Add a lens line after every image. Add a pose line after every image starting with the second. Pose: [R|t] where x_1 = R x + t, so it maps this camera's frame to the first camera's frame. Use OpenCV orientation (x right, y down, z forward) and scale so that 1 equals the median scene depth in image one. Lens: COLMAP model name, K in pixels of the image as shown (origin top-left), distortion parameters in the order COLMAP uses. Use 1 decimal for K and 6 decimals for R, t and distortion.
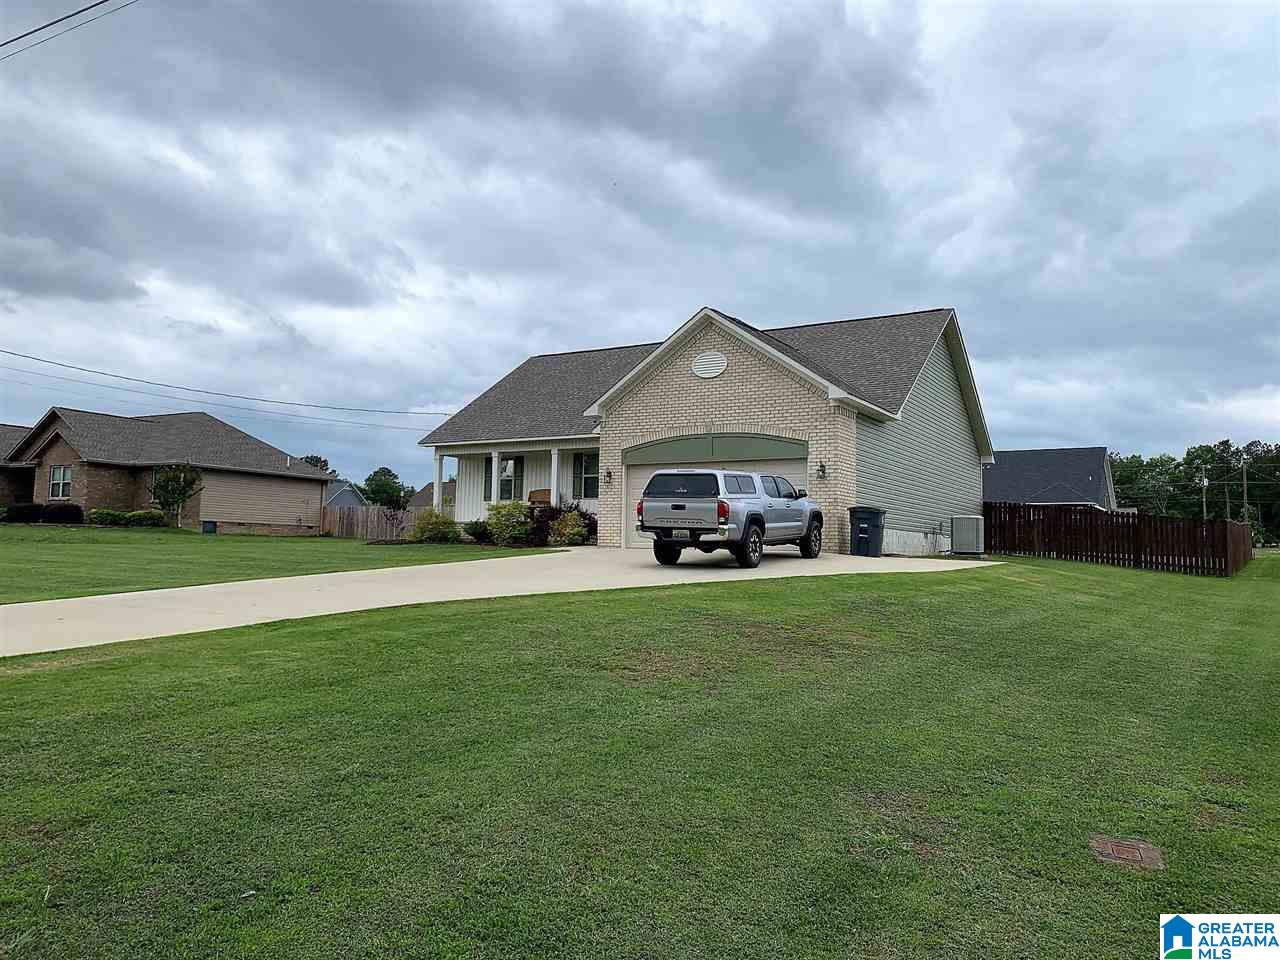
lens RADIAL K [[986.9, 0, 640.0], [0, 986.9, 480.0], [0, 0, 1]] dist [0.004118, 0.004887]
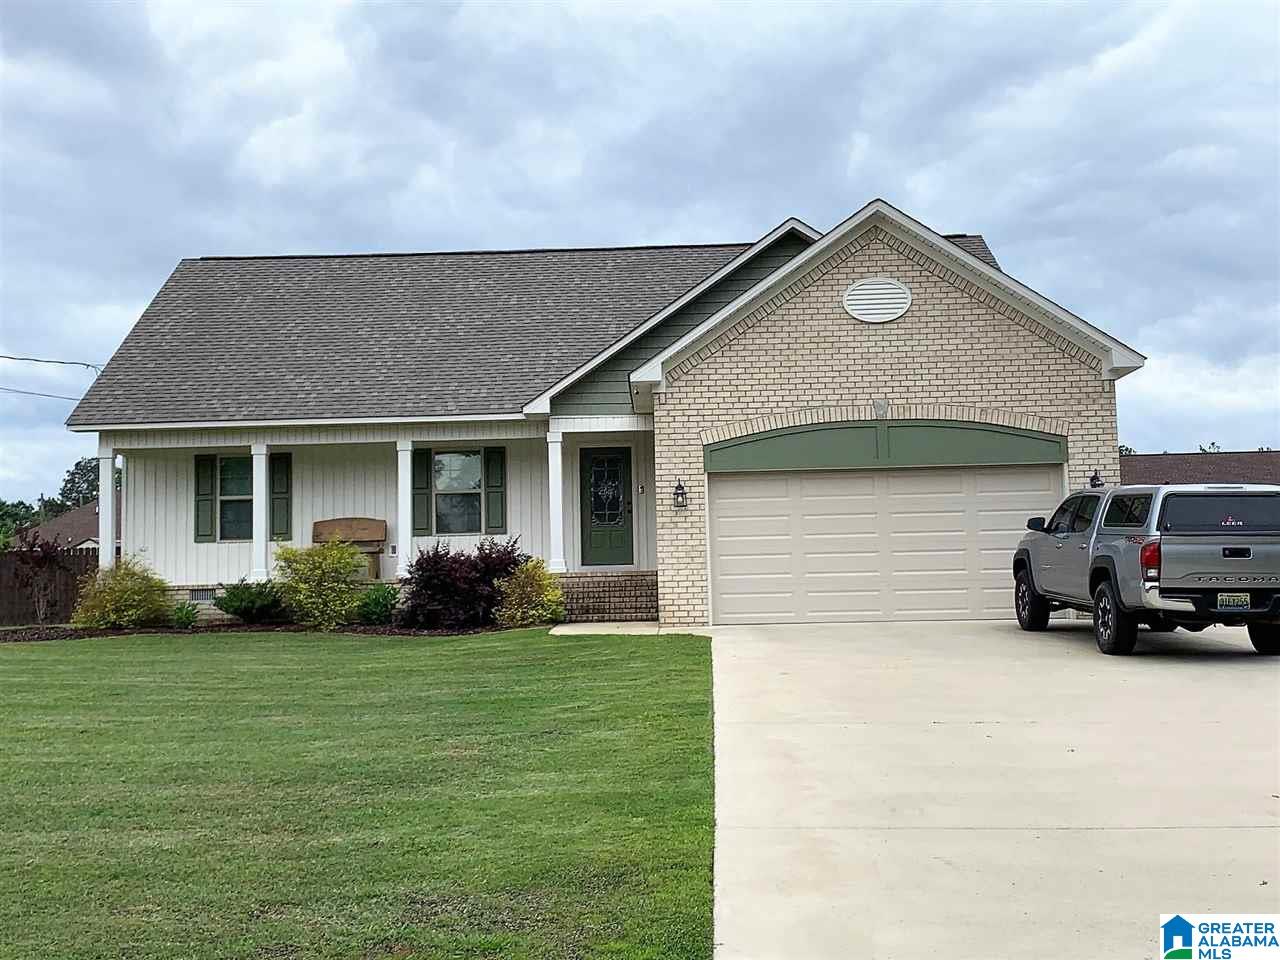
lens RADIAL K [[1540.4, 0, 640.0], [0, 1540.4, 480.0], [0, 0, 1]] dist [0.007604, -0.000121]
pose [[0.870966, 0.002486, 0.491338, -0.467292], [0.001744, 0.999965, -0.008151, -0.004789], [-0.491341, 0.007956, 0.870931, 0.276567]]
